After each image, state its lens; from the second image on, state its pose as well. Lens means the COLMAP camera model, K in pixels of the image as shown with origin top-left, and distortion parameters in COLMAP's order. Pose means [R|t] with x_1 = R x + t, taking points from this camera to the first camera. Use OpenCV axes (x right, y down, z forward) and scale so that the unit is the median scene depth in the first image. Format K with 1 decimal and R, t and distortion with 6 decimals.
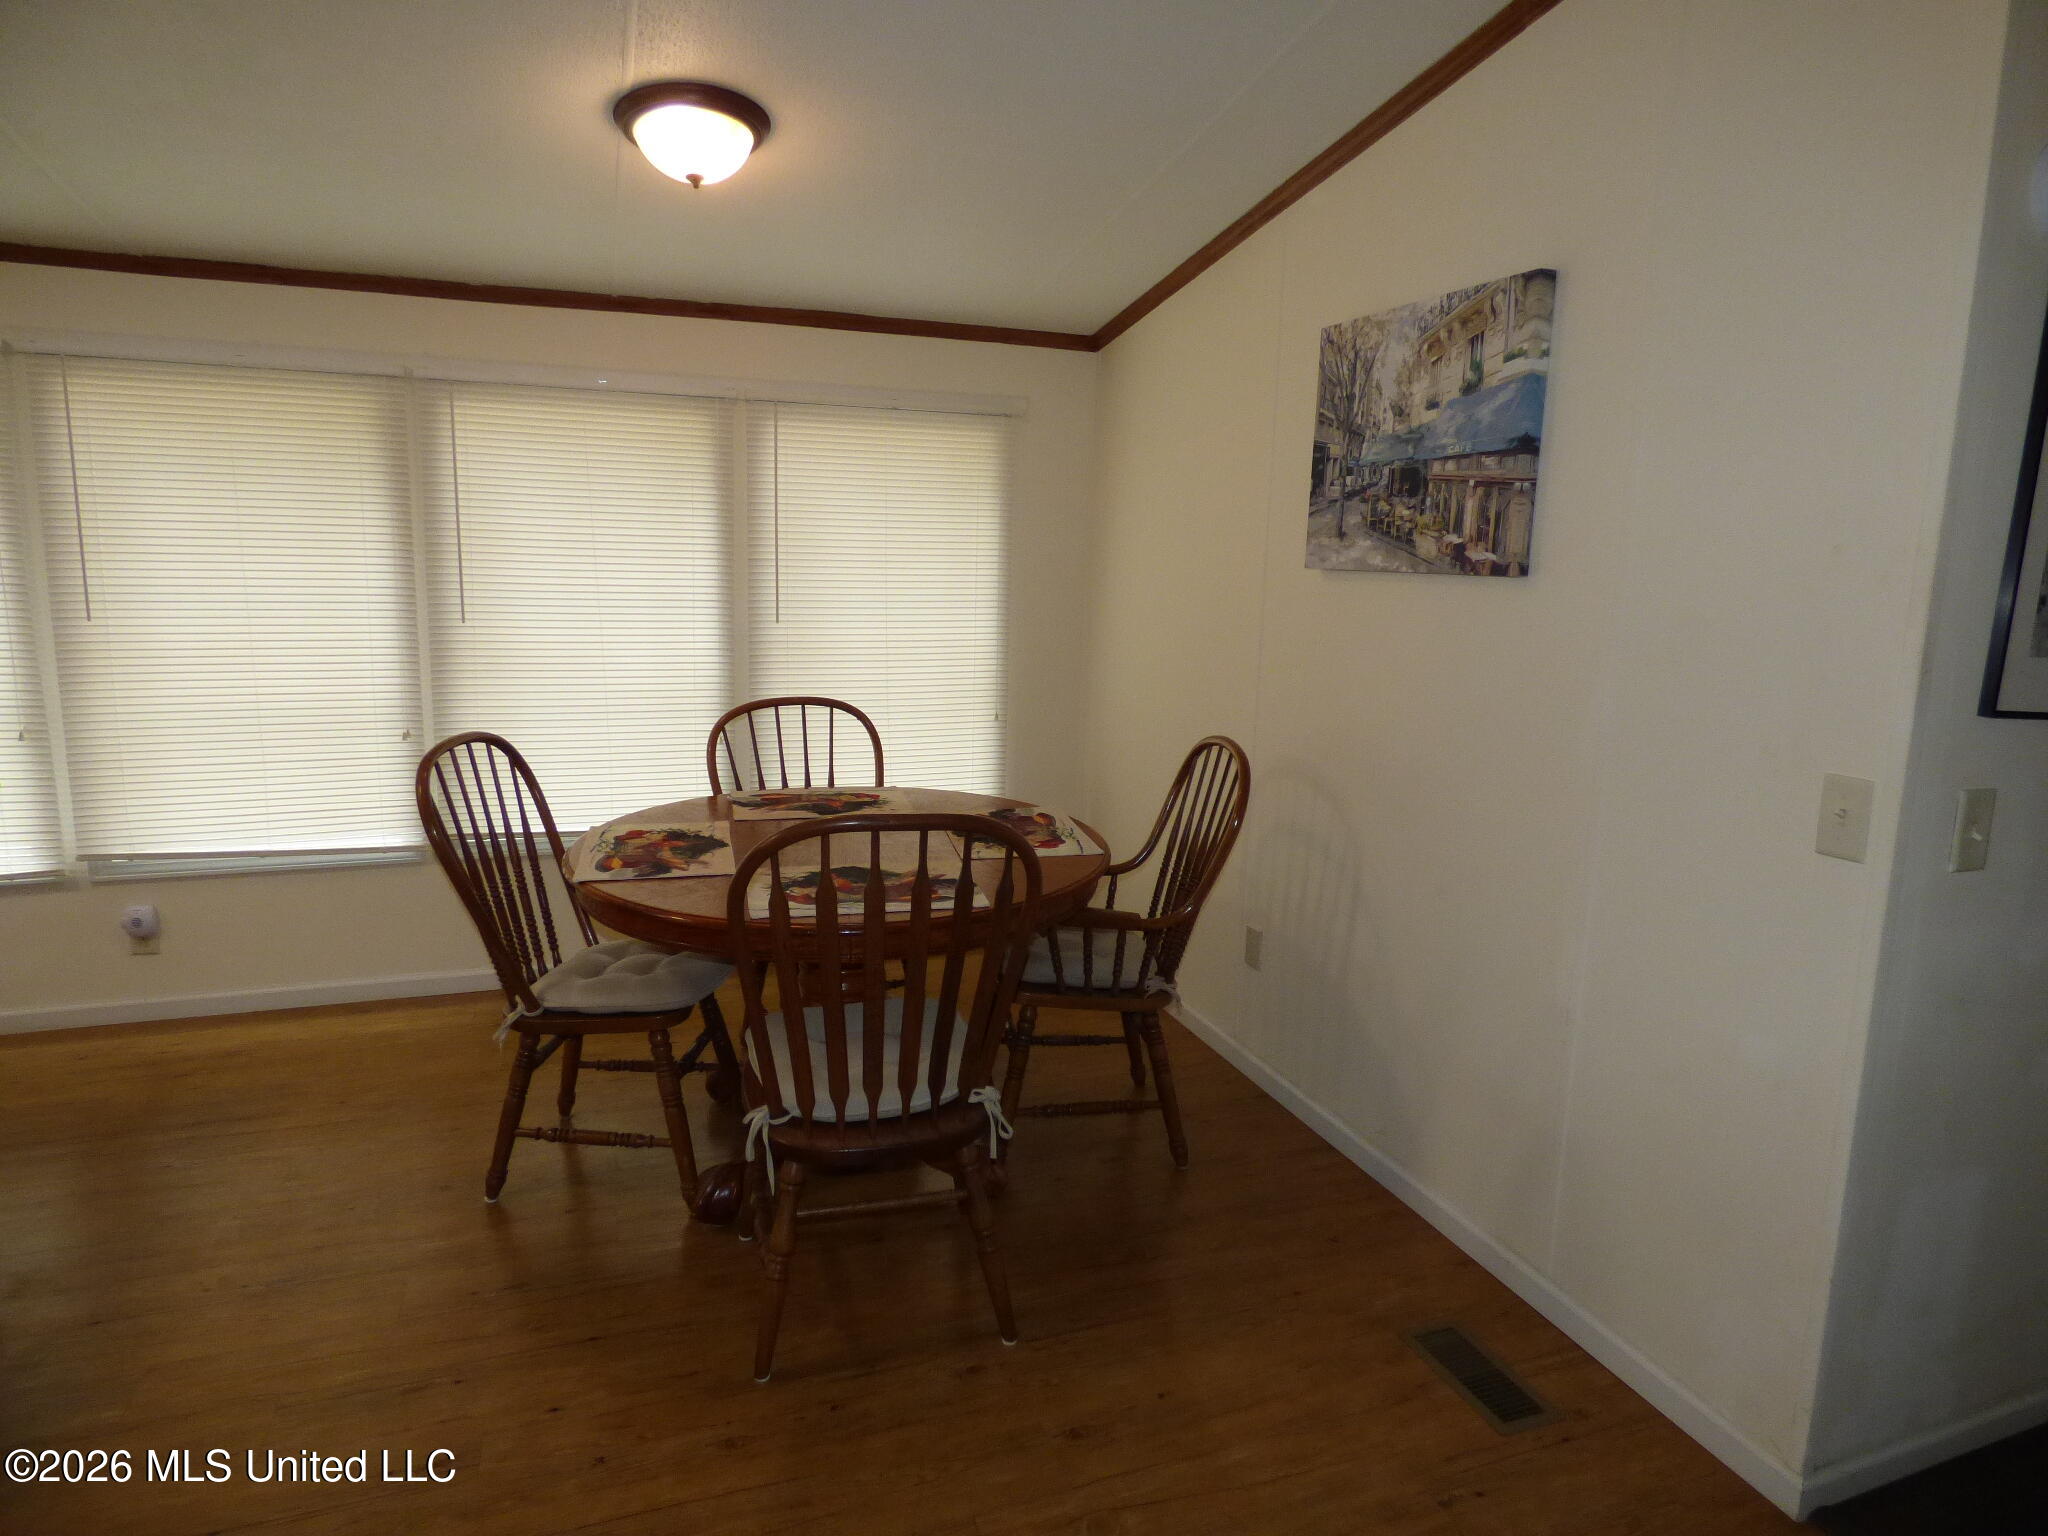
lens RADIAL K [[1217.1, 0, 1022.2], [0, 1217.1, 765.6], [0, 0, 1]] dist [-0.004585, -0.003459]
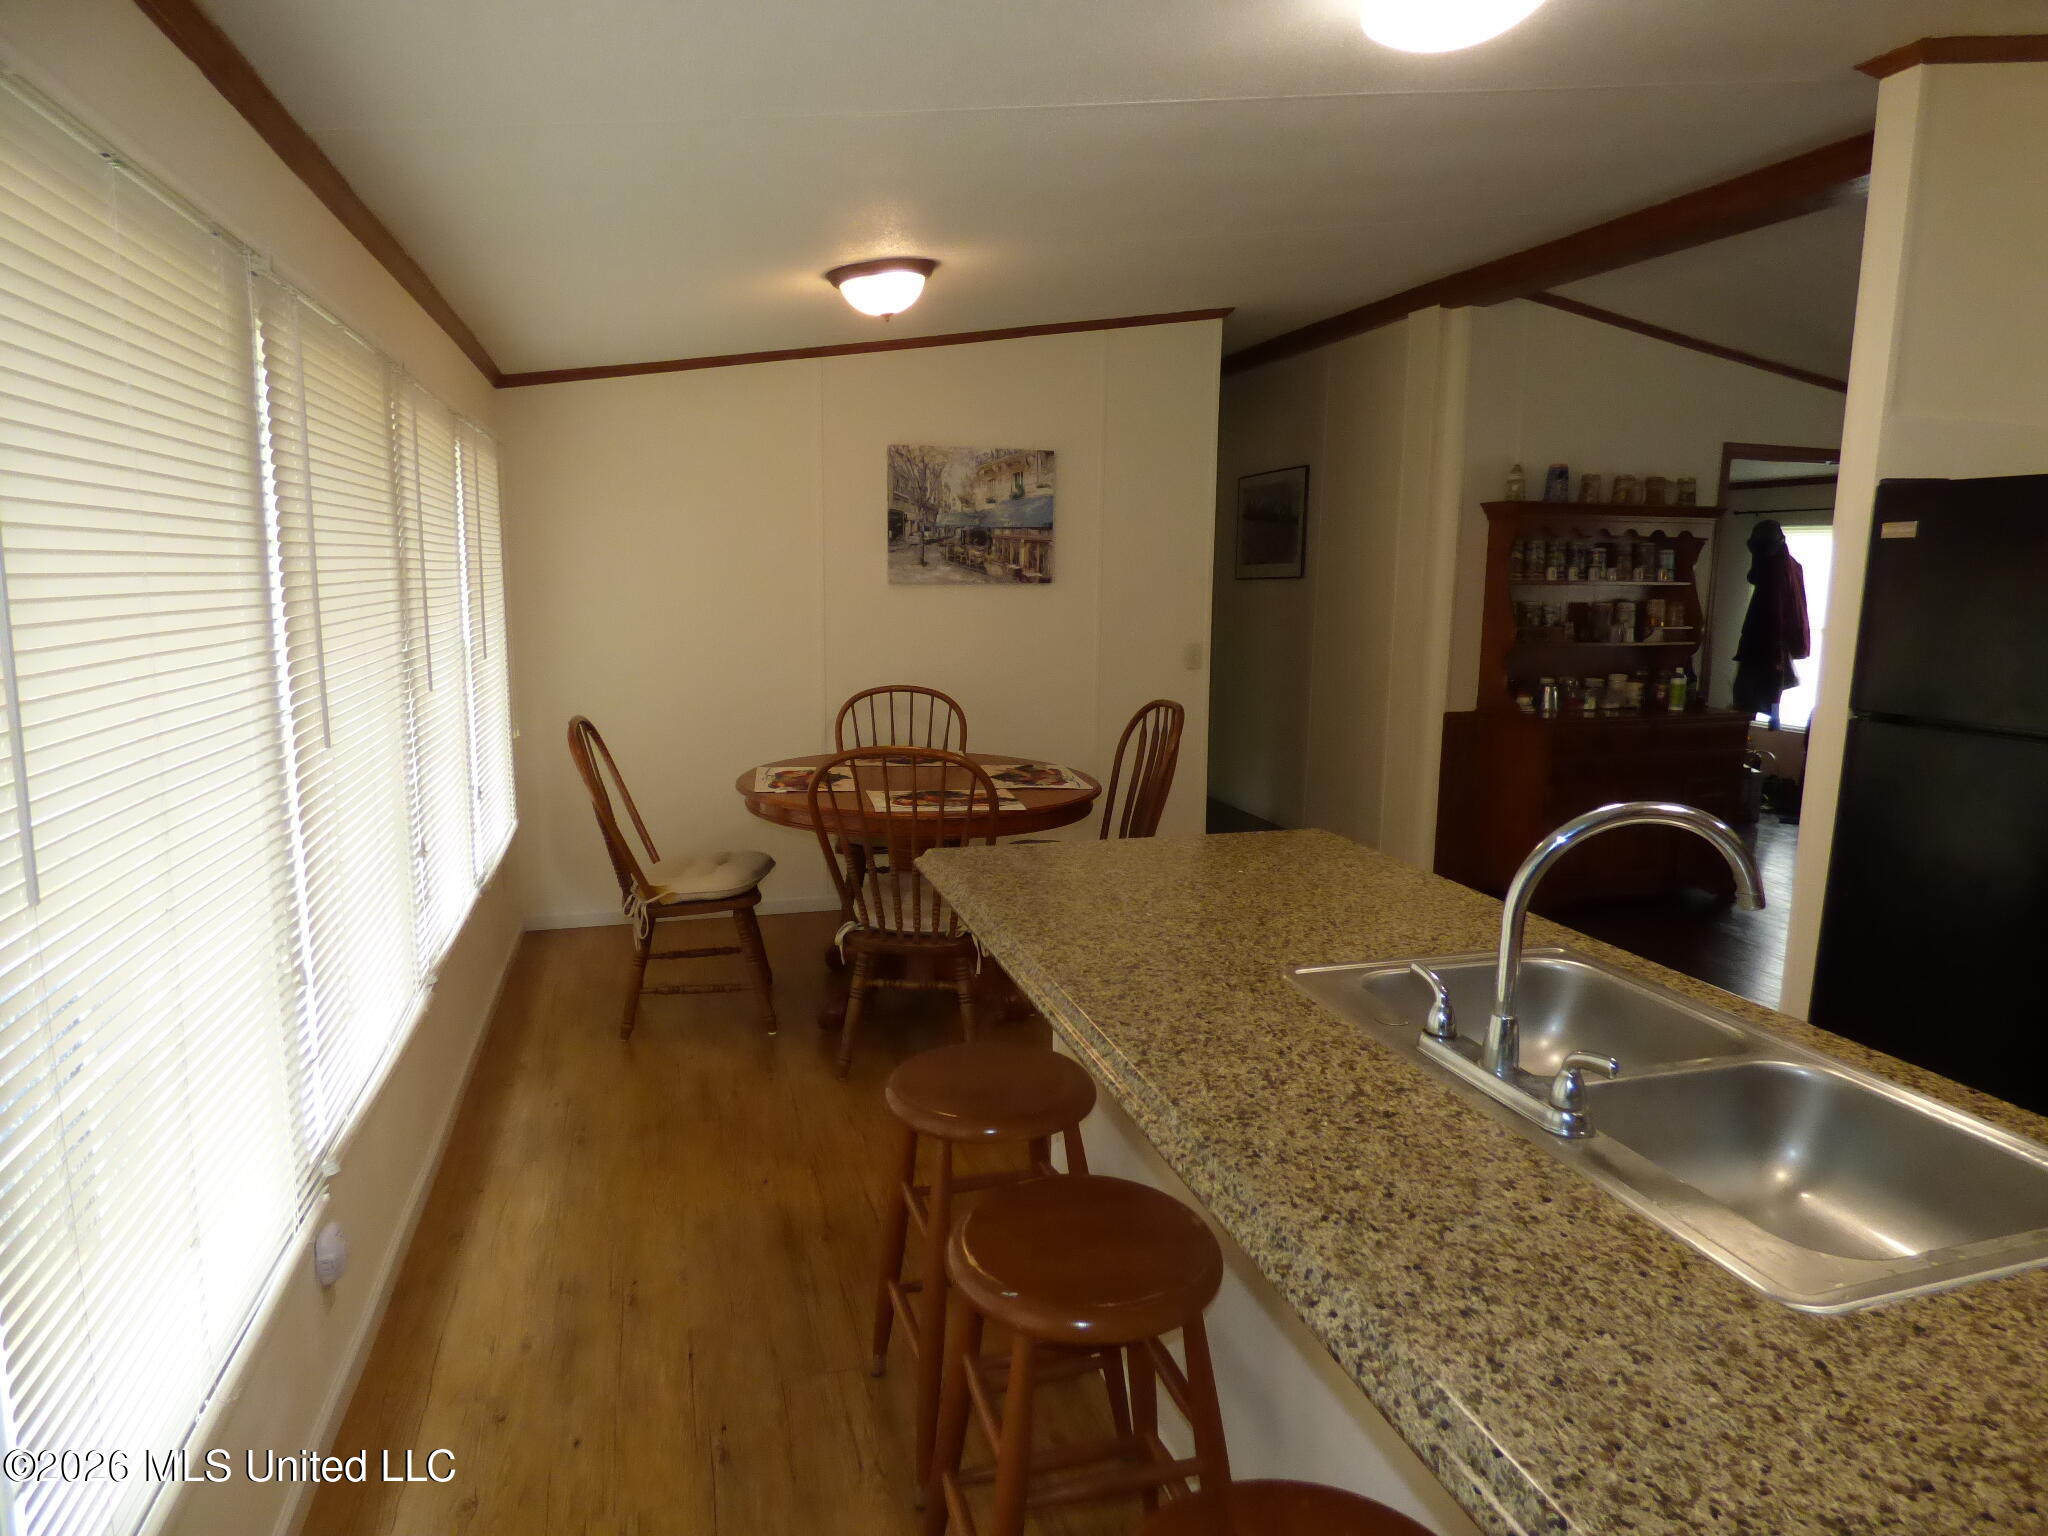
lens RADIAL K [[1217.1, 0, 1026.4], [0, 1217.1, 768.5], [0, 0, 1]] dist [-0.004585, -0.003459]
pose [[0.059478, -0.174806, 0.982805, -1.696873], [0.170638, 0.971837, 0.162529, -0.177177], [-0.983537, 0.158037, 0.087631, 0.810368]]
